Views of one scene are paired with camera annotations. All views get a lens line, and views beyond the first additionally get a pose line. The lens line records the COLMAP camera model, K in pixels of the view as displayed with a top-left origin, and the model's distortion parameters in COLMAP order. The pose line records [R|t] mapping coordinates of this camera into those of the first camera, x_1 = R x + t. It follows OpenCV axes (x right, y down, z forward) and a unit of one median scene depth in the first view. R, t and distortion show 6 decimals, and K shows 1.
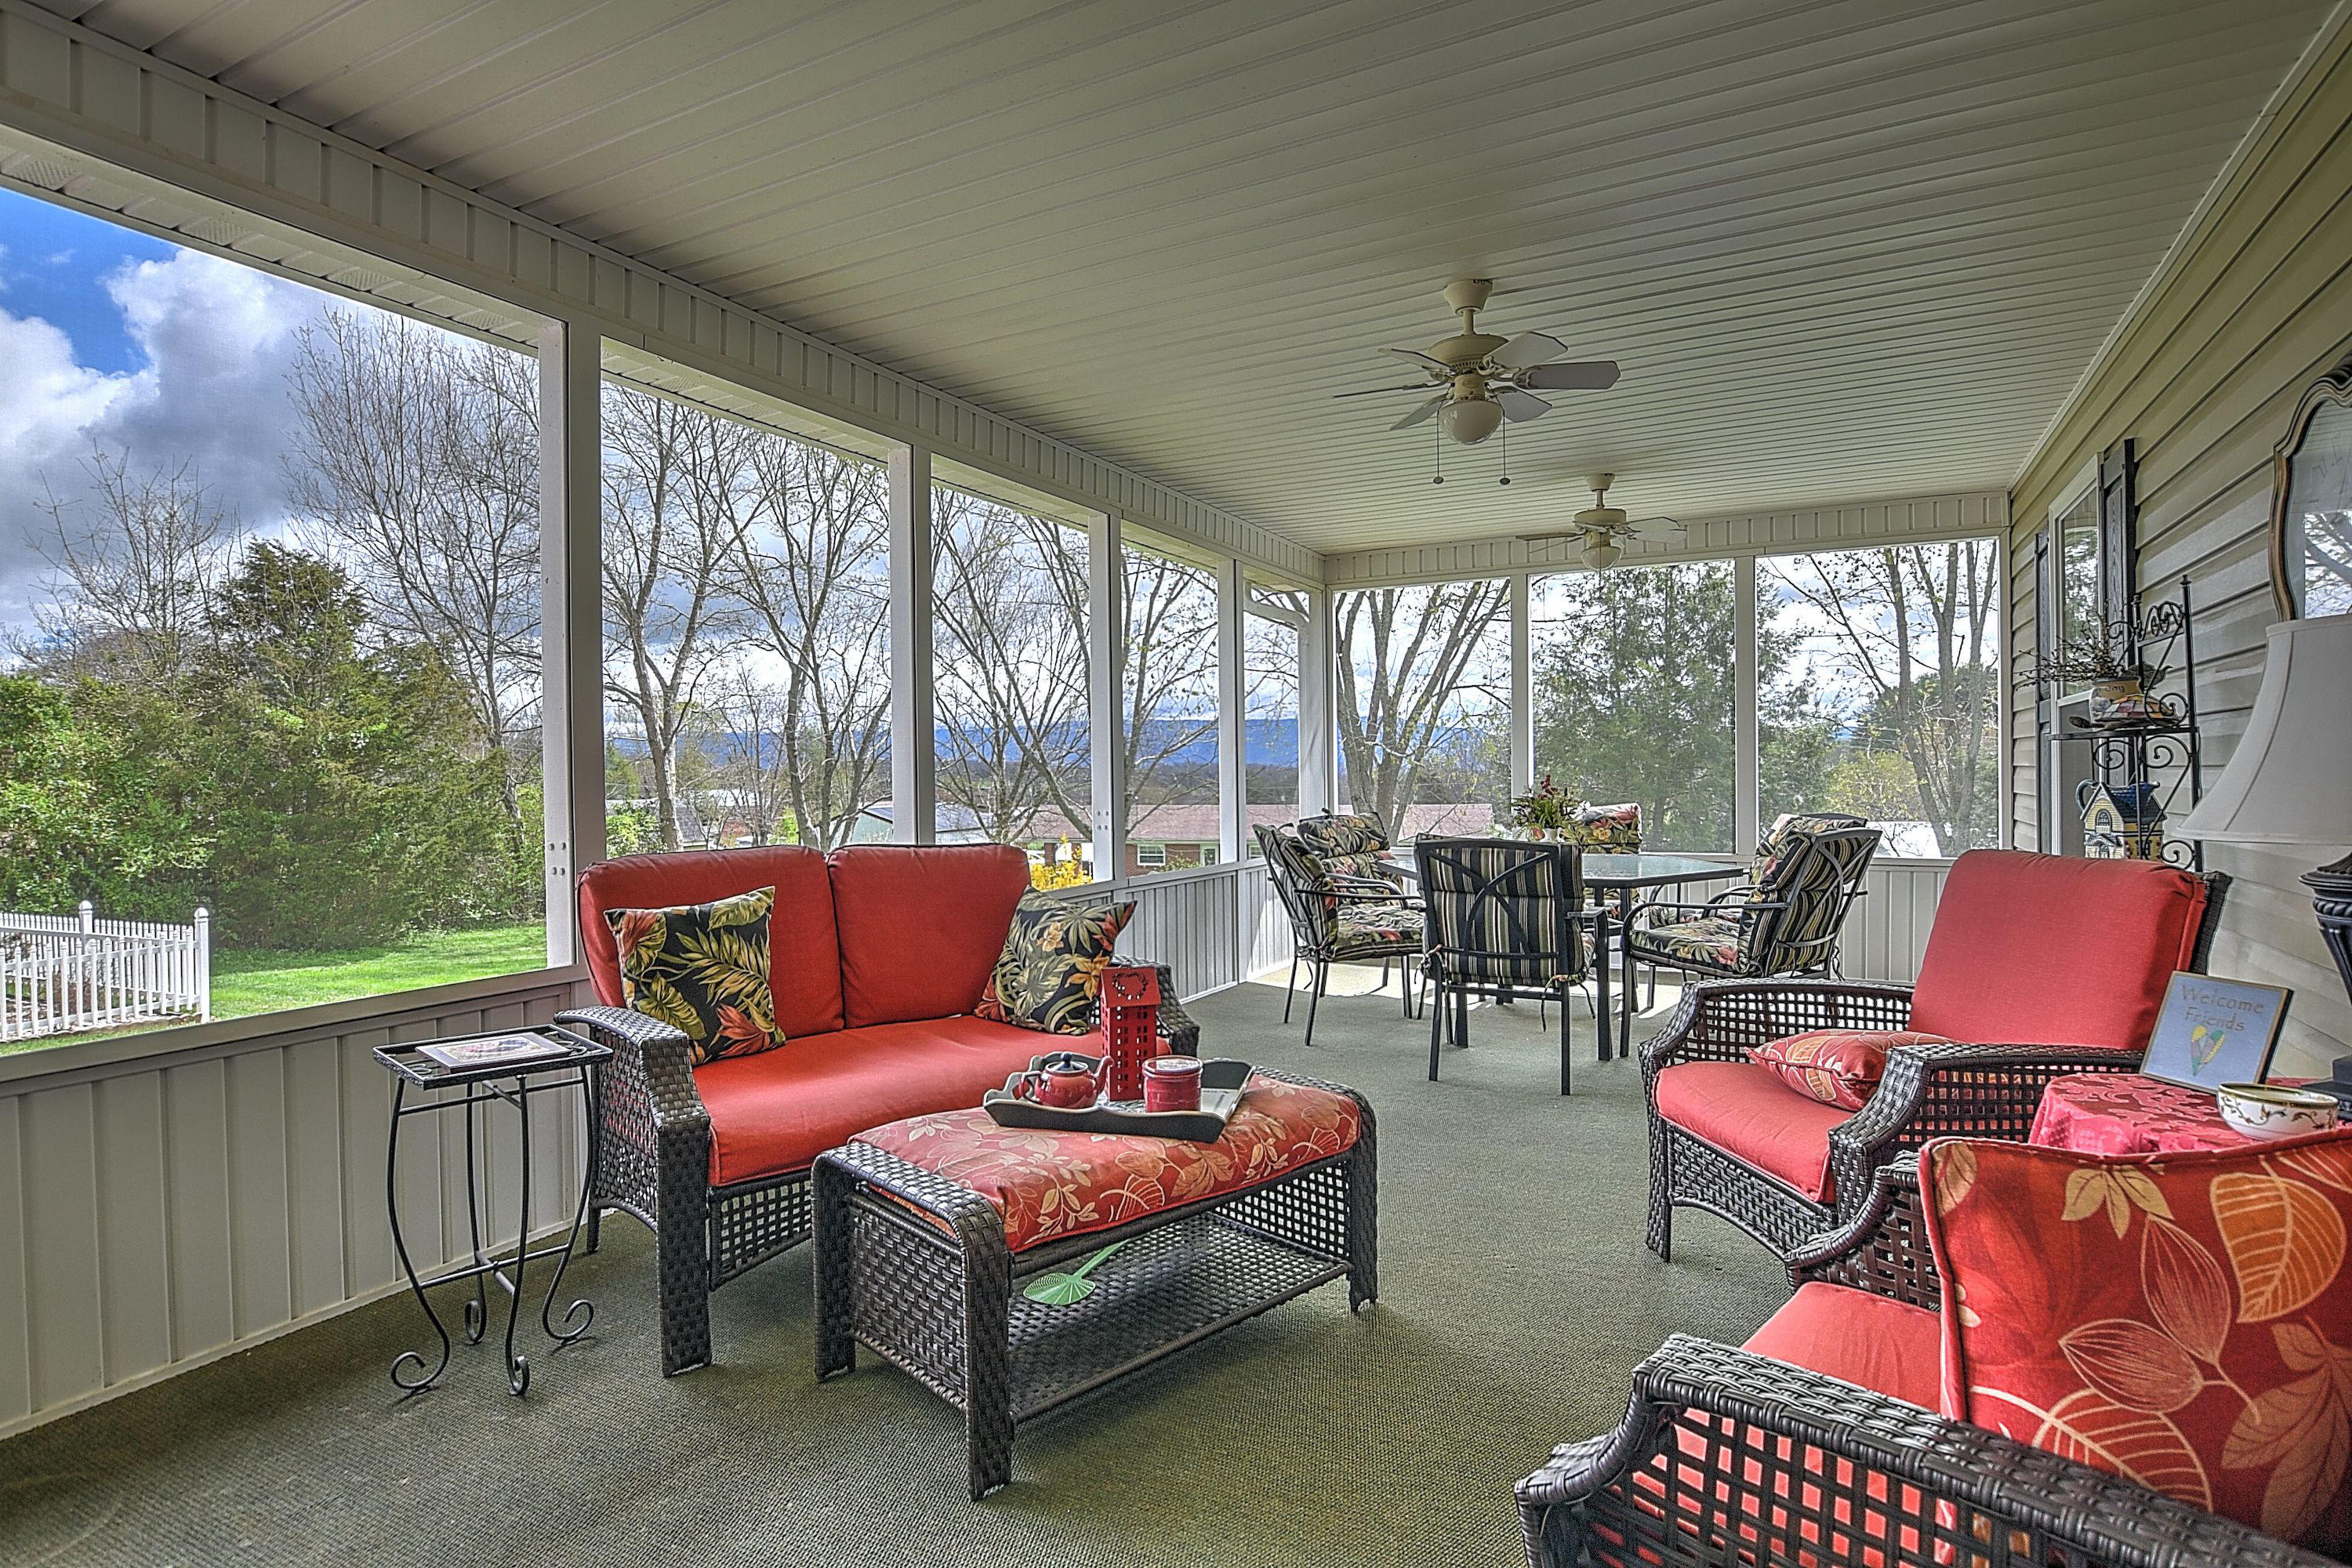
lens RADIAL K [[1219.3, 0, 1179.1], [0, 1219.3, 785.7], [0, 0, 1]] dist [-0.037429, 0.010226]
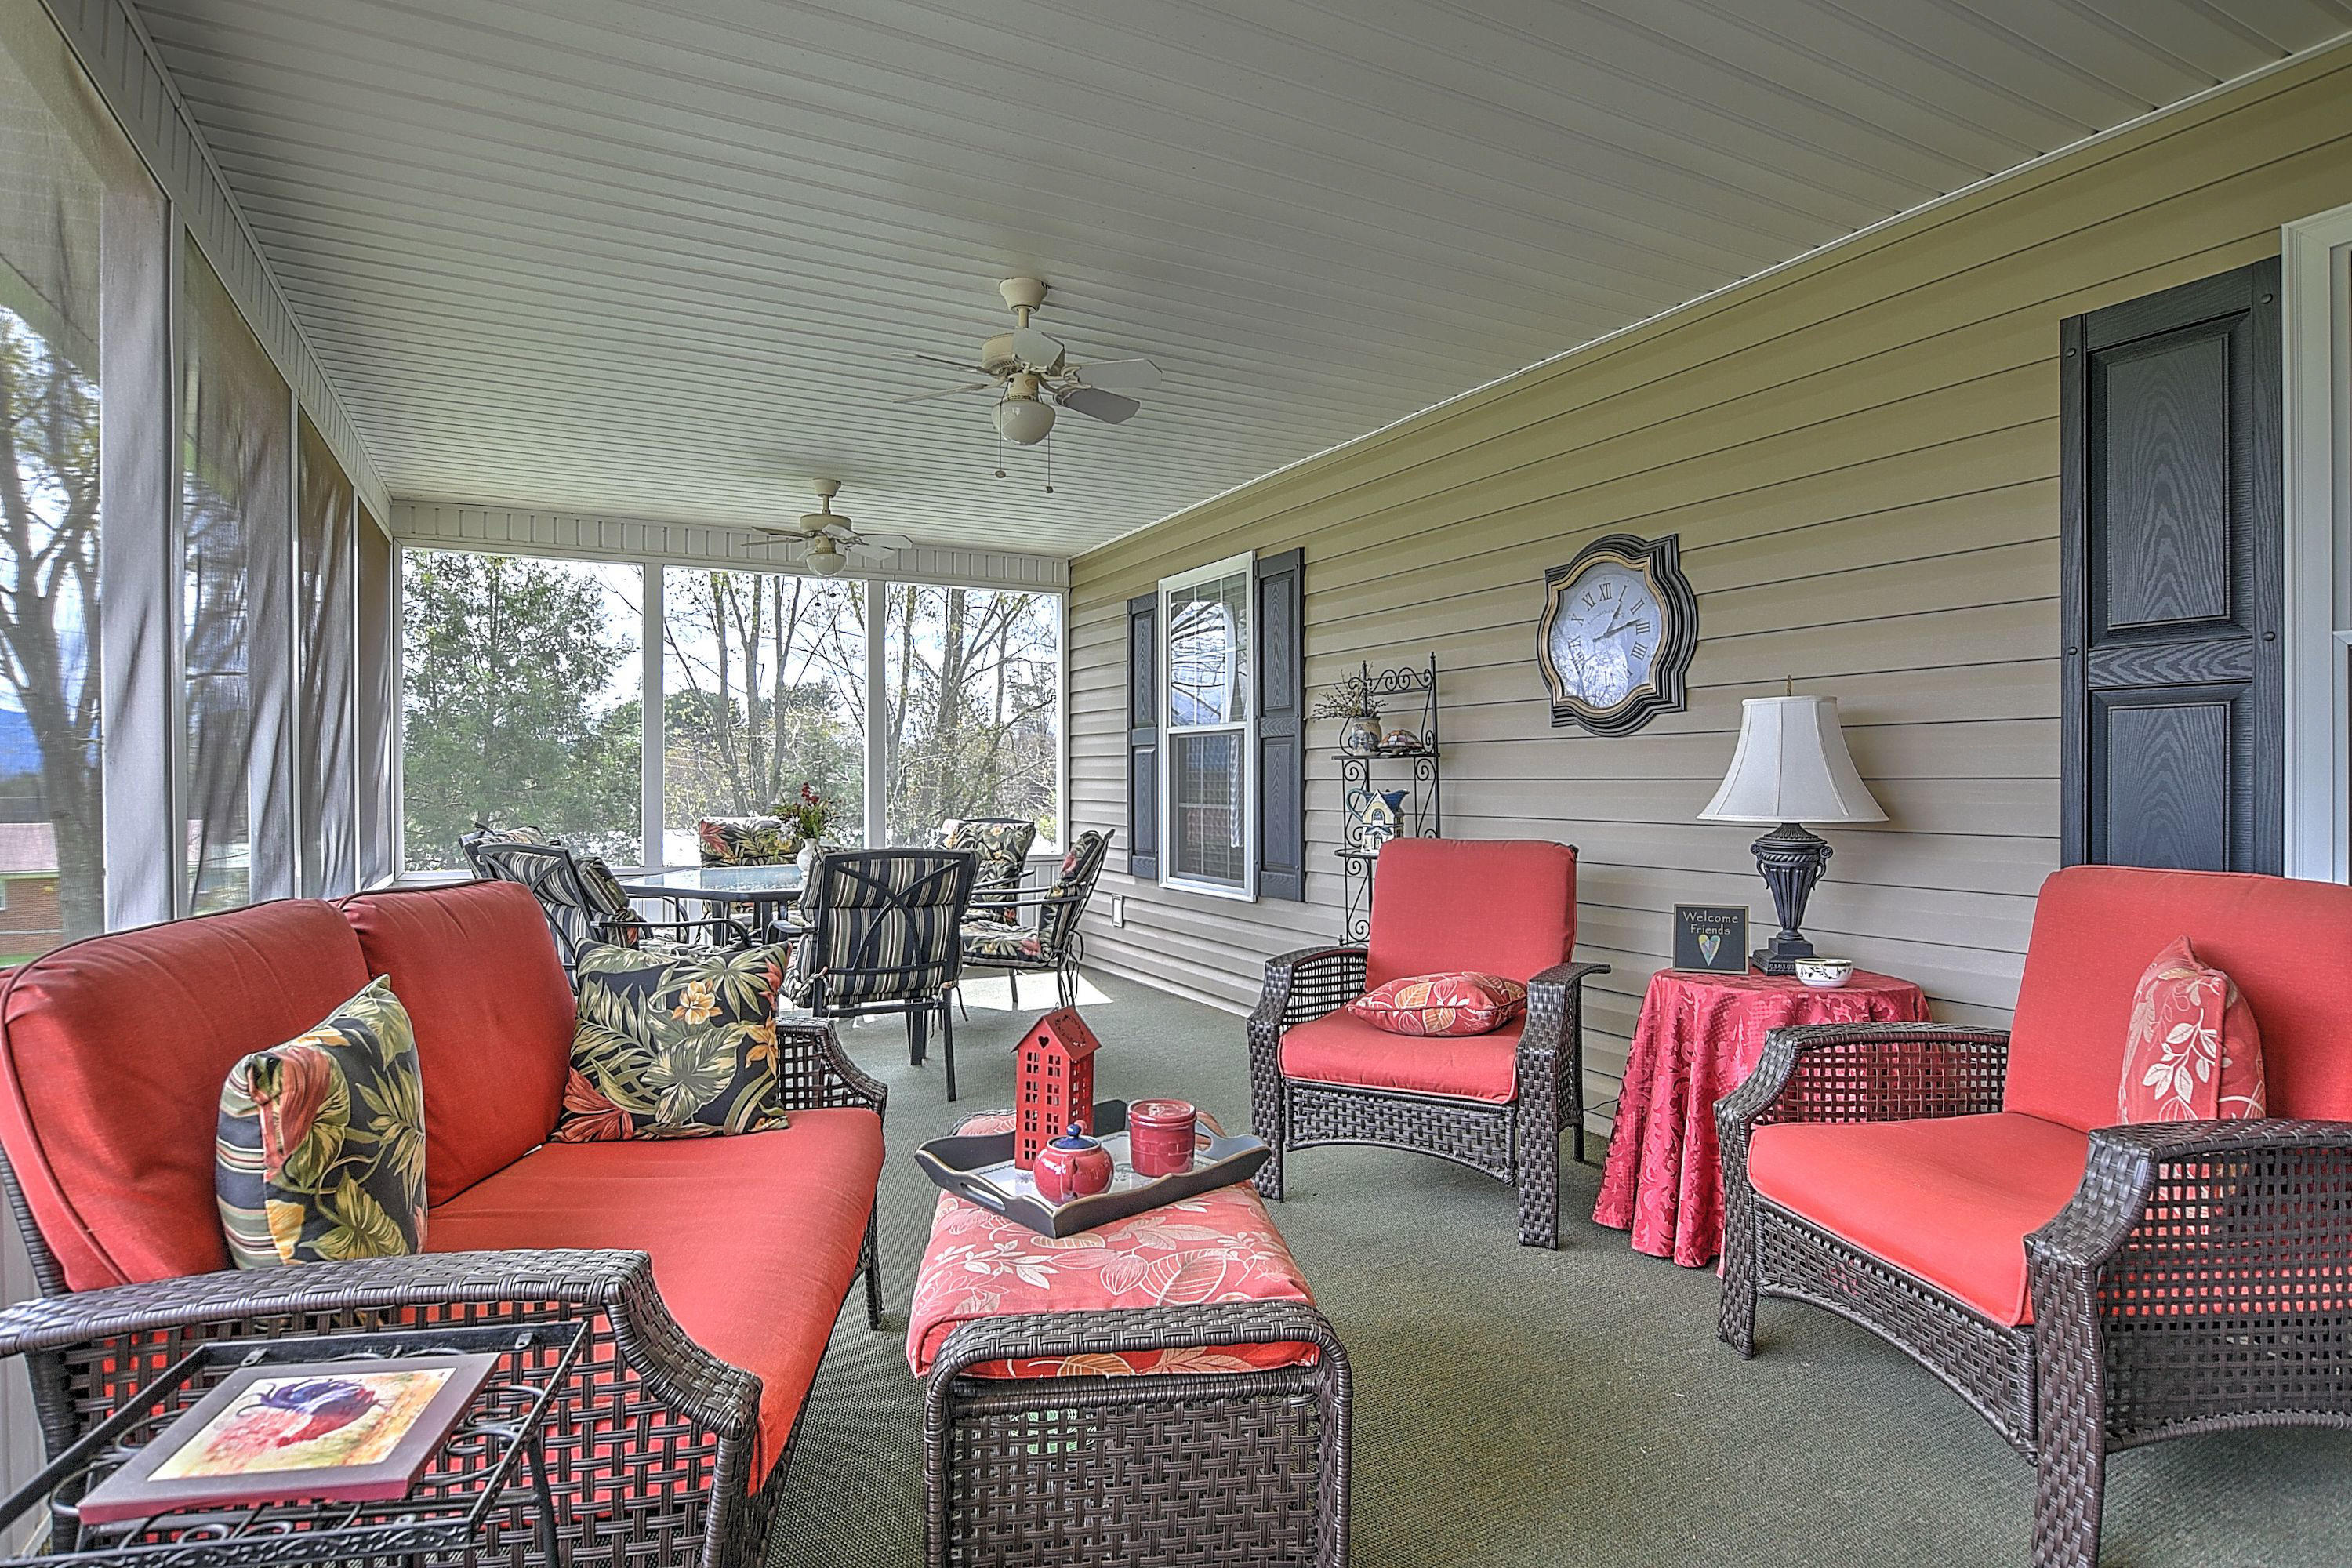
lens RADIAL K [[1203.2, 0, 1176.0], [0, 1203.2, 784.0], [0, 0, 1]] dist [-0.030881, 0.001370]
pose [[0.557425, 0.008640, 0.830182, -0.412345], [0.000231, 0.999944, -0.010562, 0.003047], [-0.830227, 0.006080, 0.557392, 0.295369]]
